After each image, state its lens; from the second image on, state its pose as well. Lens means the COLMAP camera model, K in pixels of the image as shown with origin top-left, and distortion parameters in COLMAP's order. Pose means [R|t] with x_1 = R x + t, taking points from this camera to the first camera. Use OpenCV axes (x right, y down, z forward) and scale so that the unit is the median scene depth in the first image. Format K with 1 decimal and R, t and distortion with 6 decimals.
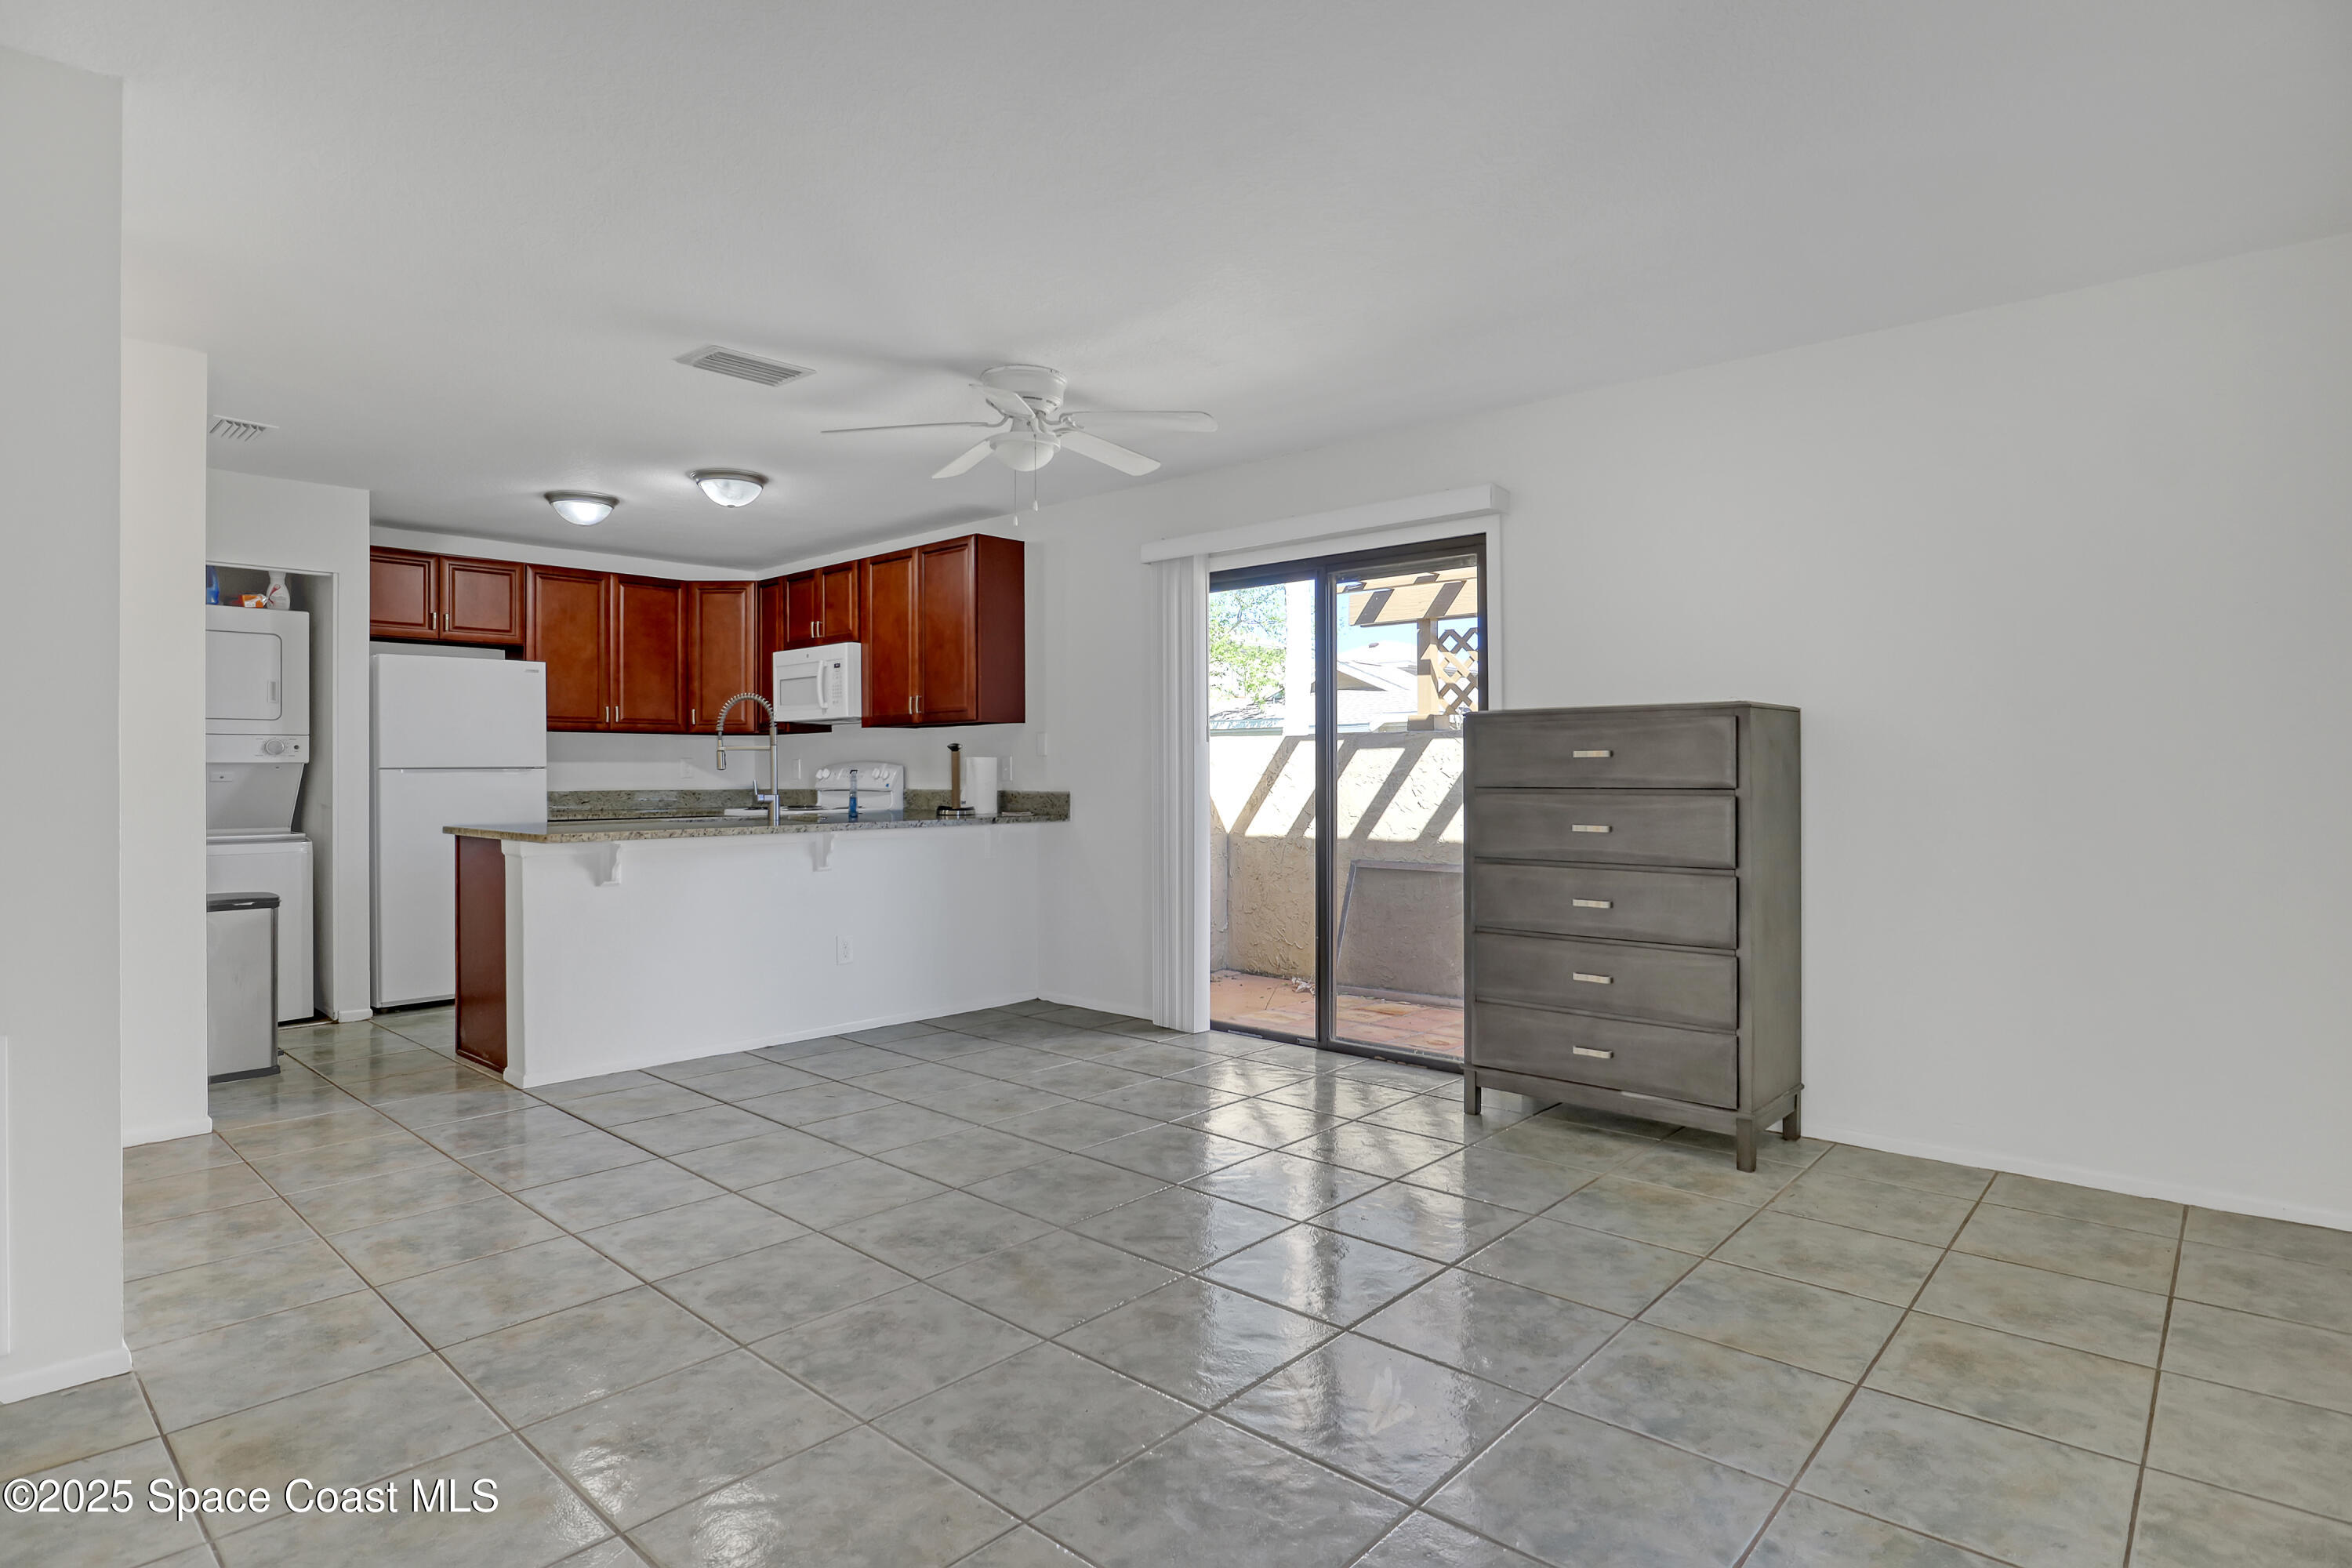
lens RADIAL K [[1233.2, 0, 1177.9], [0, 1233.2, 762.3], [0, 0, 1]] dist [-0.026609, 0.003092]
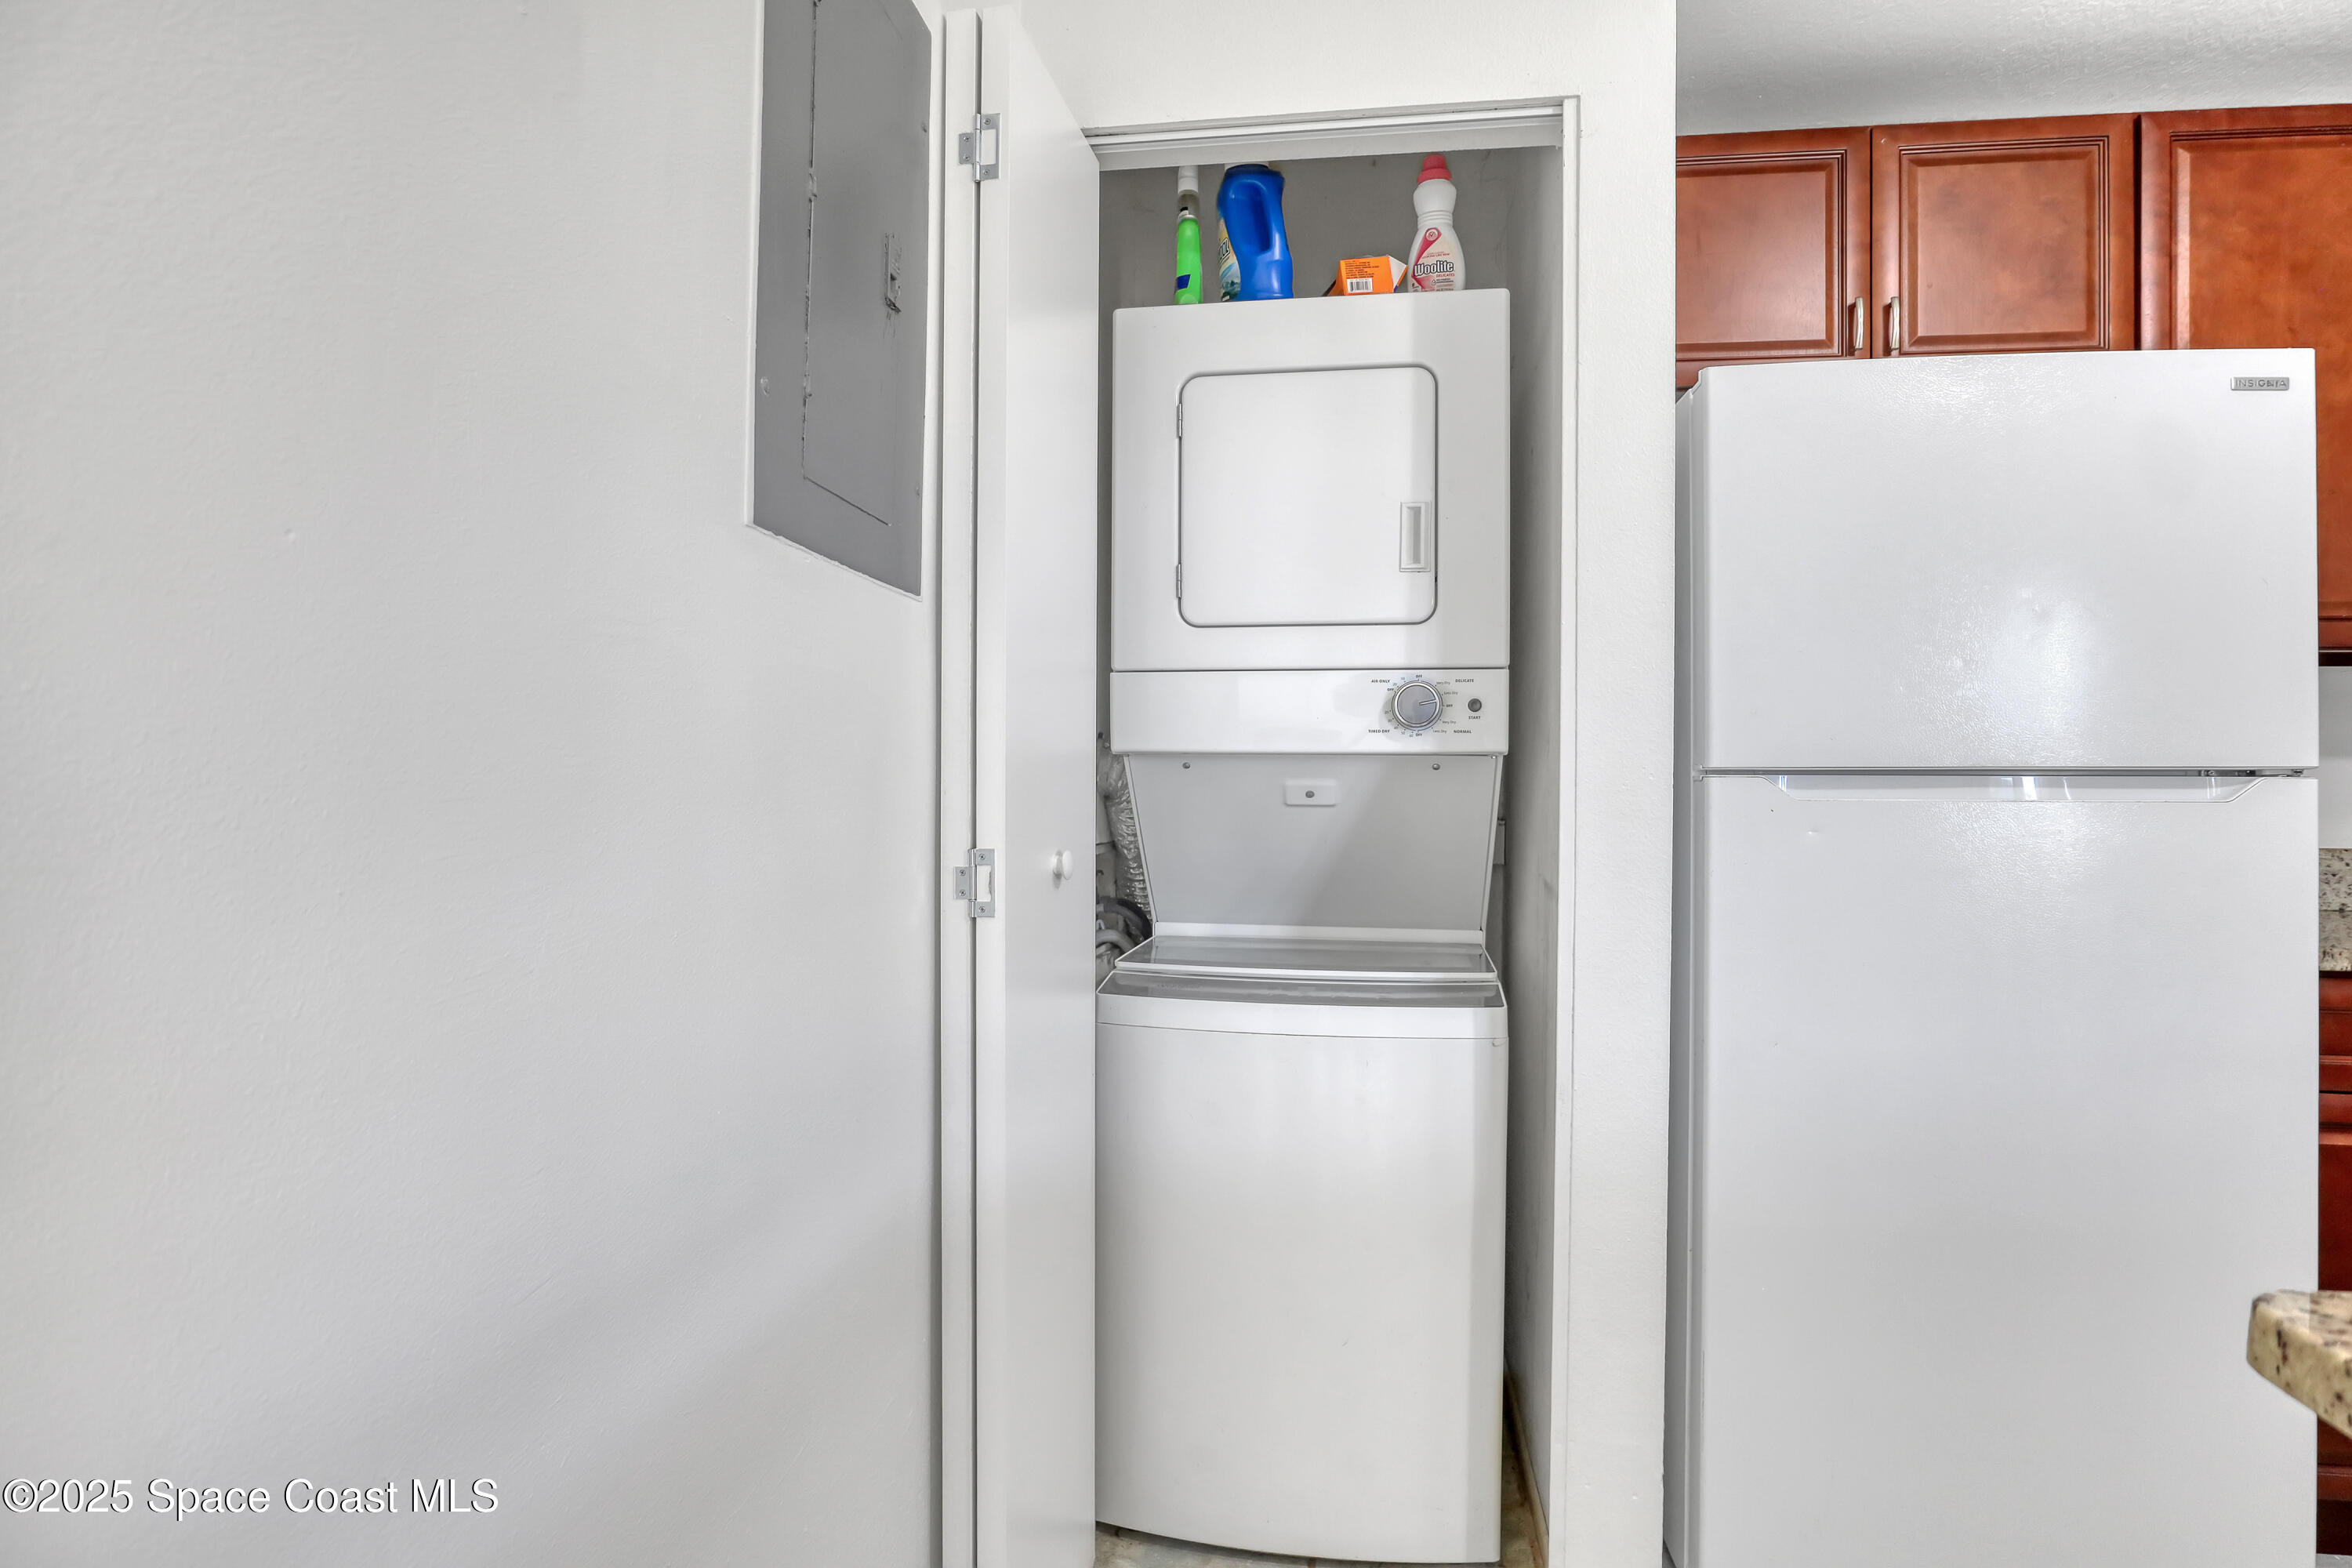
lens RADIAL K [[1136.7, 0, 1192.9], [0, 1136.7, 787.3], [0, 0, 1]] dist [-0.000765, -0.000380]
pose [[0.582856, 0.006680, -0.812548, -0.462871], [-0.005805, 0.999975, 0.004057, 0.008135], [0.812555, 0.002352, 0.582880, 0.675875]]
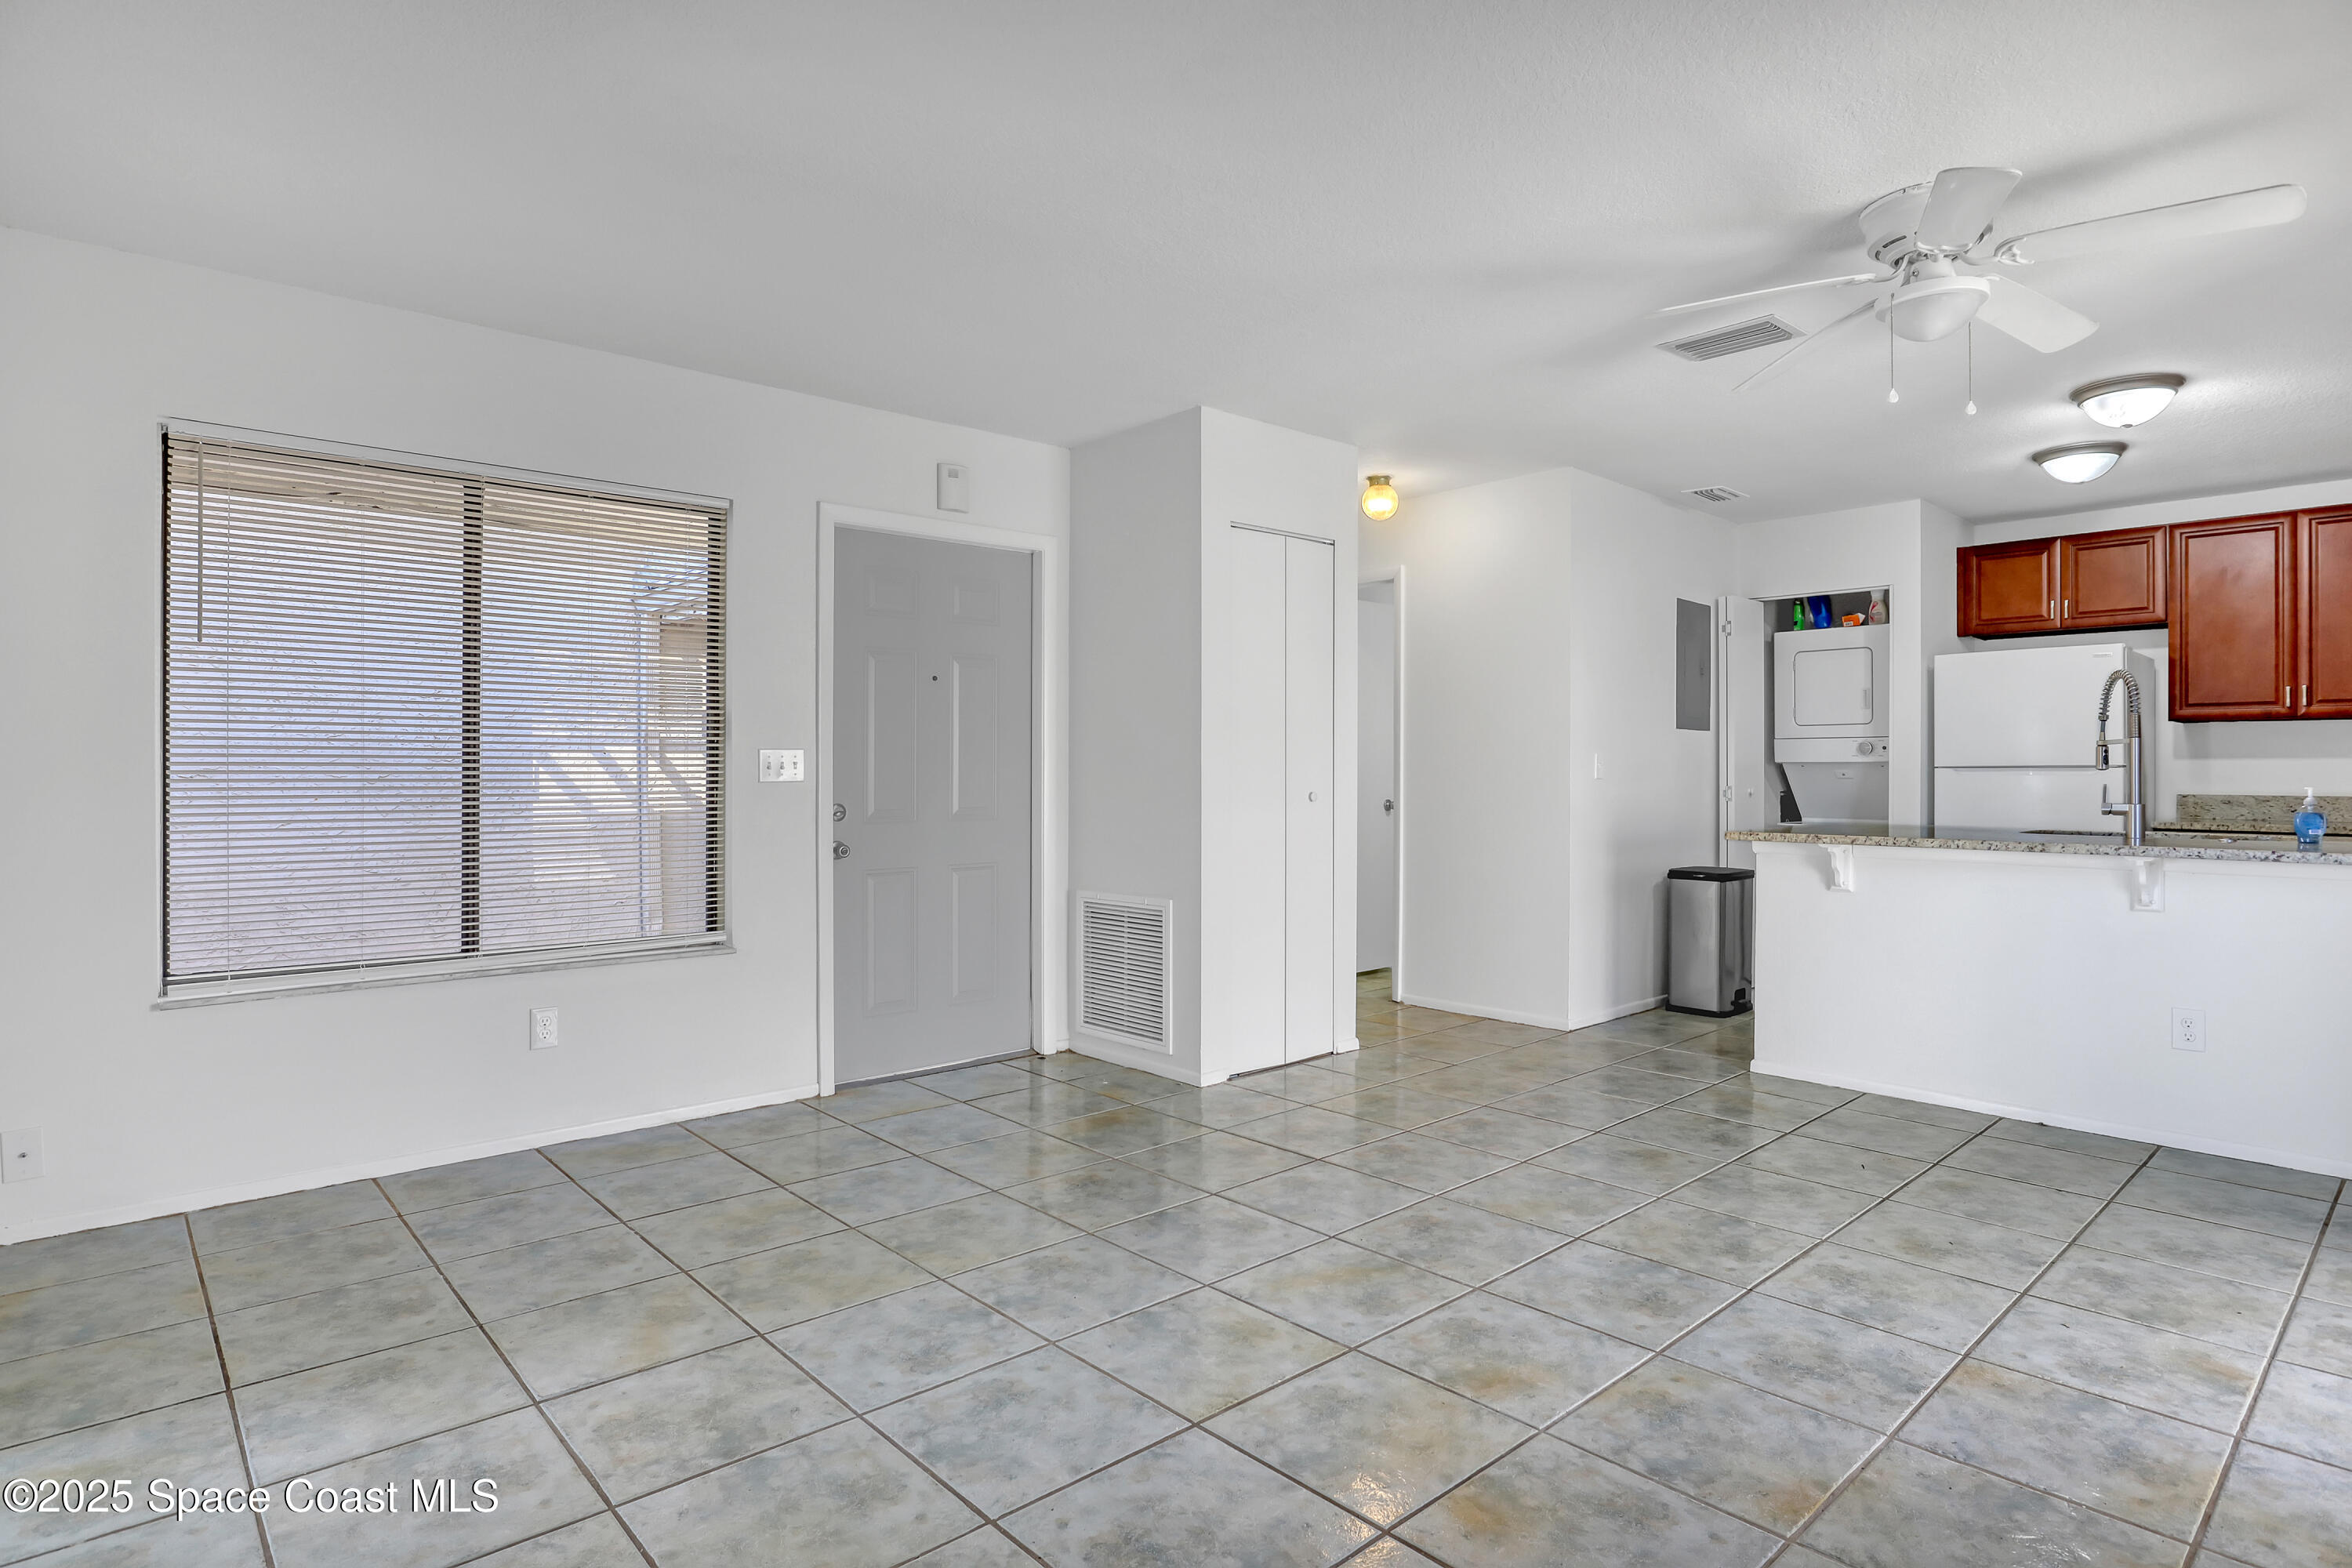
lens RADIAL K [[1233.2, 0, 1186.8], [0, 1233.2, 769.8], [0, 0, 1]] dist [-0.026609, 0.003092]
pose [[-0.086243, 0.005221, -0.996260, 0.383143], [0.006452, 0.999968, 0.004682, -0.001073], [0.996253, -0.006024, -0.086274, 0.413970]]
